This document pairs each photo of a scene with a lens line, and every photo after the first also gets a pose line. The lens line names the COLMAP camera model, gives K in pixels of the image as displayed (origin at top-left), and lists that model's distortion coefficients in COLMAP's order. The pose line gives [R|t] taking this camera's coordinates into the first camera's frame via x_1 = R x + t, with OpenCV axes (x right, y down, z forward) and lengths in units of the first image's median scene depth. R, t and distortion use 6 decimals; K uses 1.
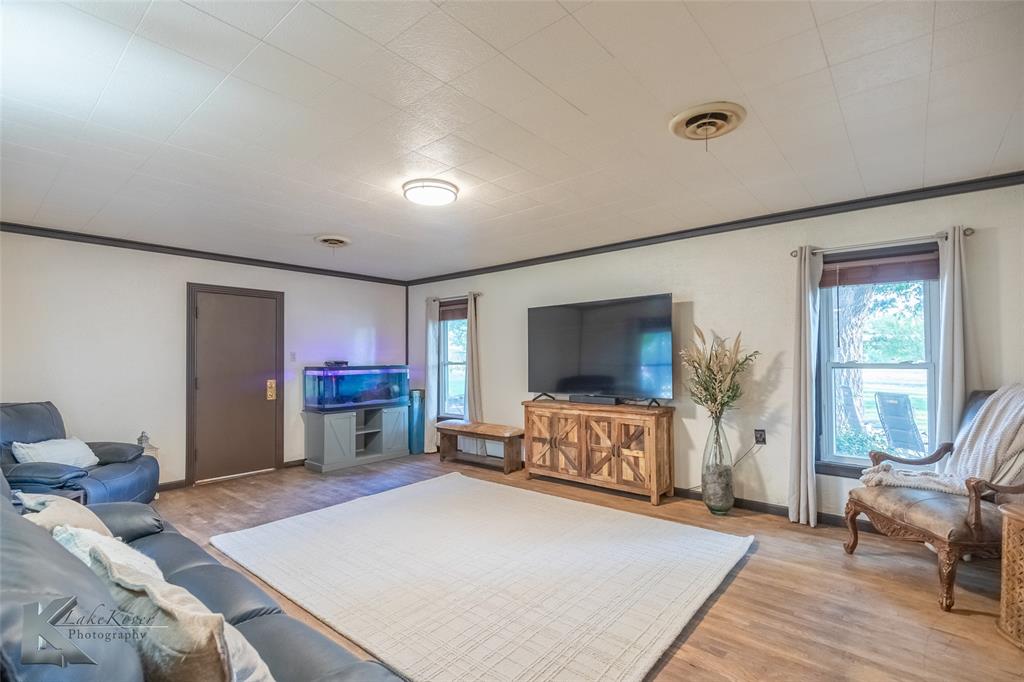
lens RADIAL K [[468.2, 0, 514.2], [0, 468.2, 348.5], [0, 0, 1]] dist [0.001332, 0.000047]
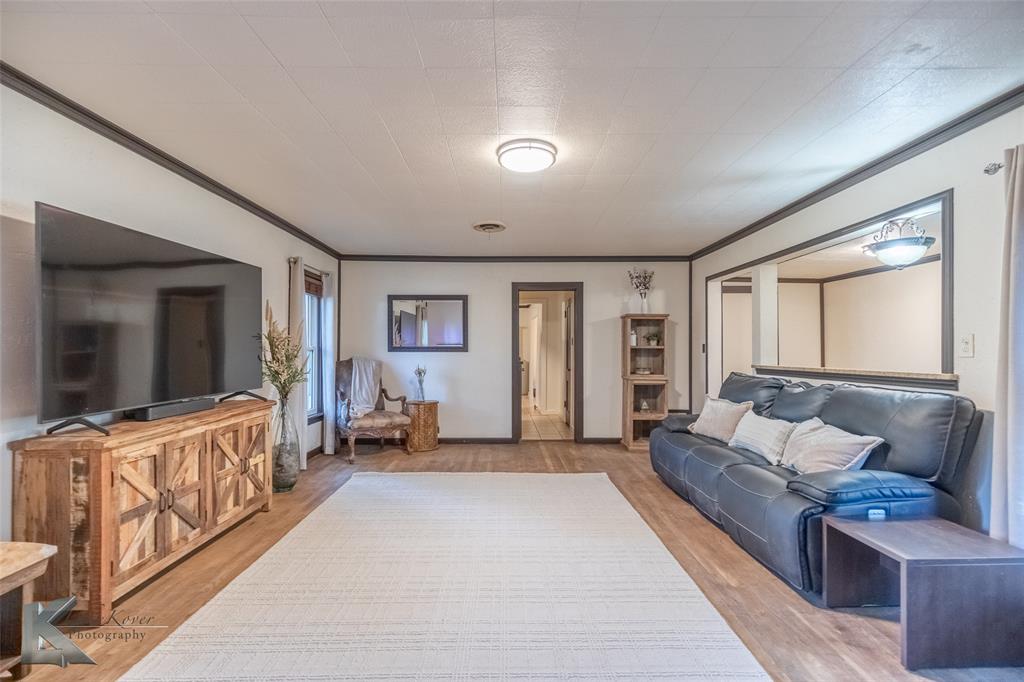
lens RADIAL K [[468.2, 0, 514.2], [0, 468.2, 348.5], [0, 0, 1]] dist [0.001332, 0.000047]
pose [[-0.660788, 0.004586, 0.750558, -0.638321], [-0.009543, 0.999849, -0.014511, 0.042270], [-0.750512, -0.016751, -0.660645, 1.211545]]
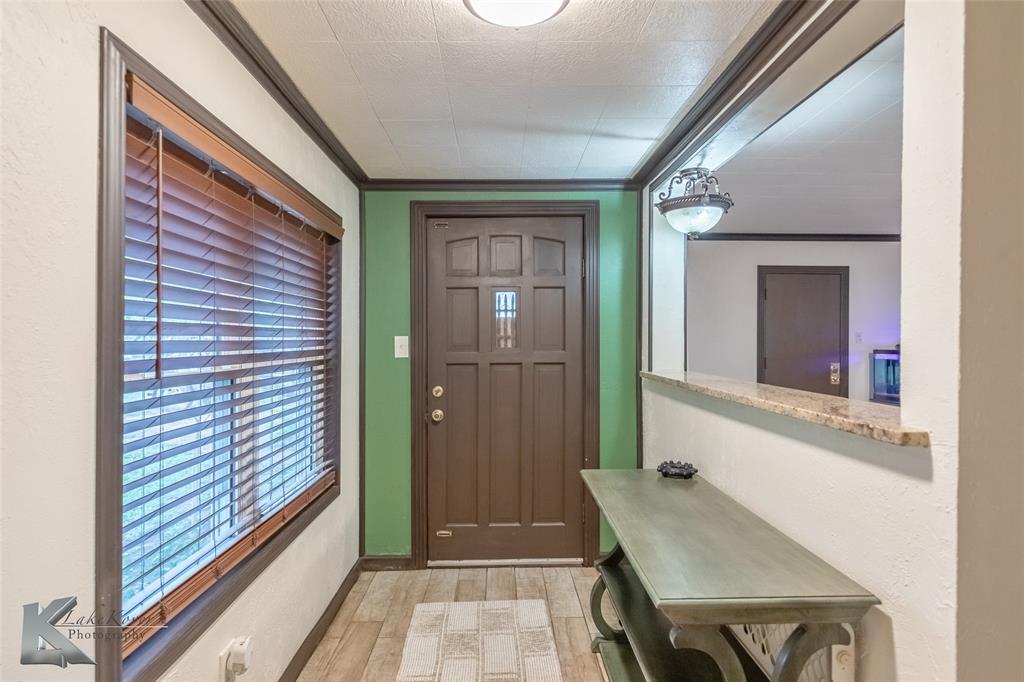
lens RADIAL K [[554.9, 0, 512.0], [0, 554.9, 341.0], [0, 0, 1]] dist [-0.001537, -0.000513]
pose [[0.650034, 0.008096, -0.759862, -0.133993], [0.005015, 0.999876, 0.014943, 0.006301], [0.759888, -0.013525, 0.649913, -0.256507]]
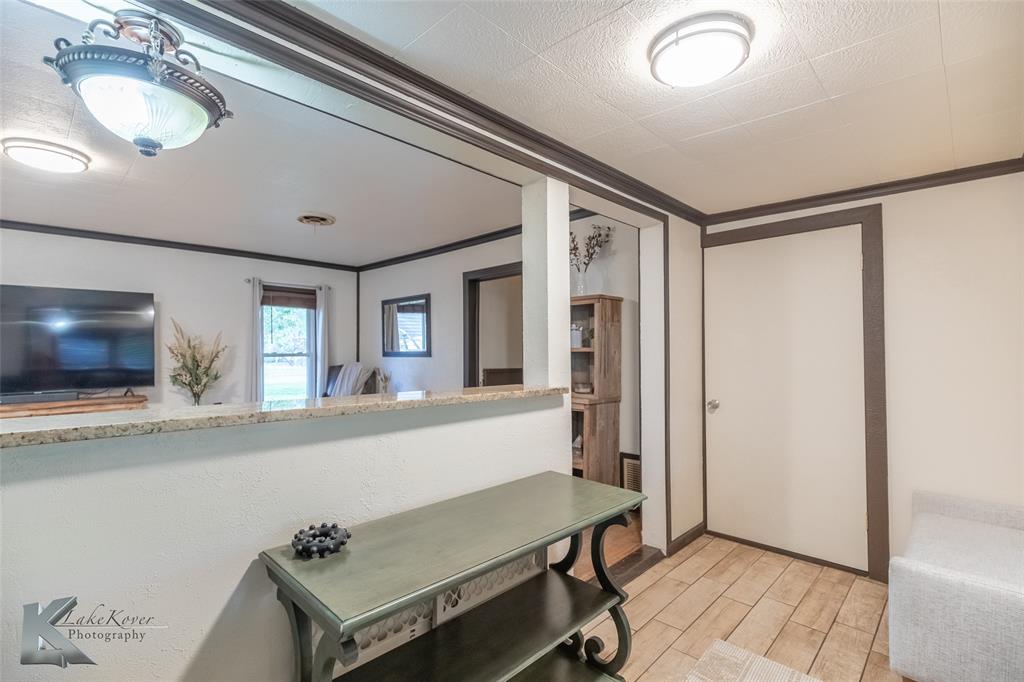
lens RADIAL K [[471.2, 0, 496.6], [0, 471.2, 344.2], [0, 0, 1]] dist [0.000354, 0.000003]
pose [[0.096210, 0.022480, 0.995107, -0.712709], [-0.012975, 0.999688, -0.021329, 0.019265], [-0.995276, -0.010860, 0.096472, 0.057971]]
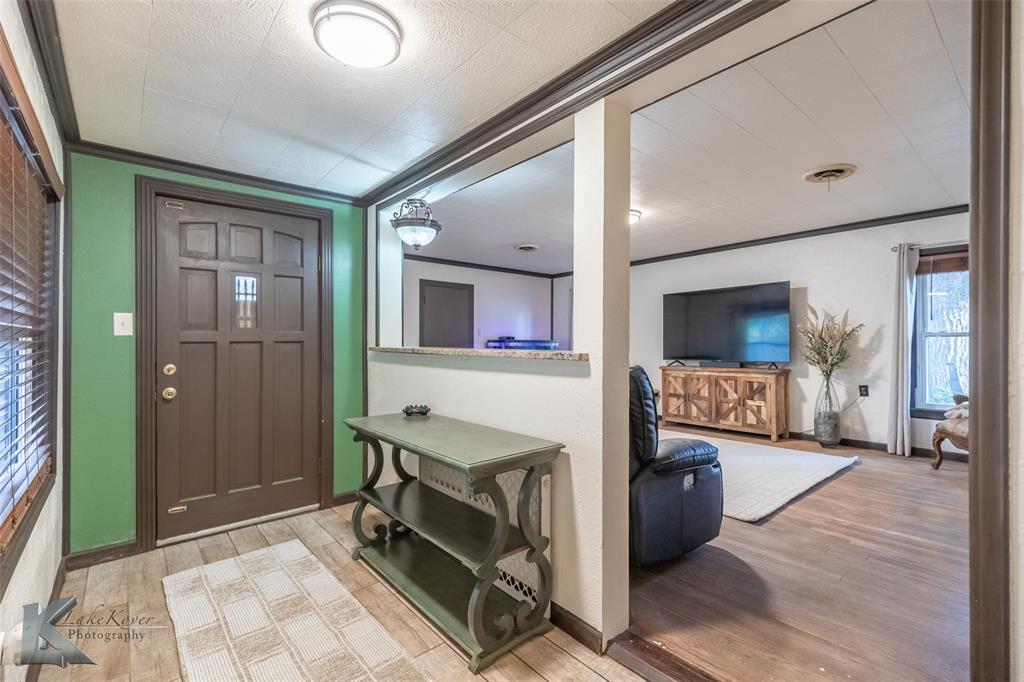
lens RADIAL K [[455.6, 0, 516.3], [0, 455.6, 341.3], [0, 0, 1]] dist [-0.000166, -0.000073]
pose [[0.985885, 0.005132, -0.167343, -0.199082], [-0.003310, 0.999932, 0.011168, 0.037838], [0.167389, -0.010456, 0.985835, -0.376647]]
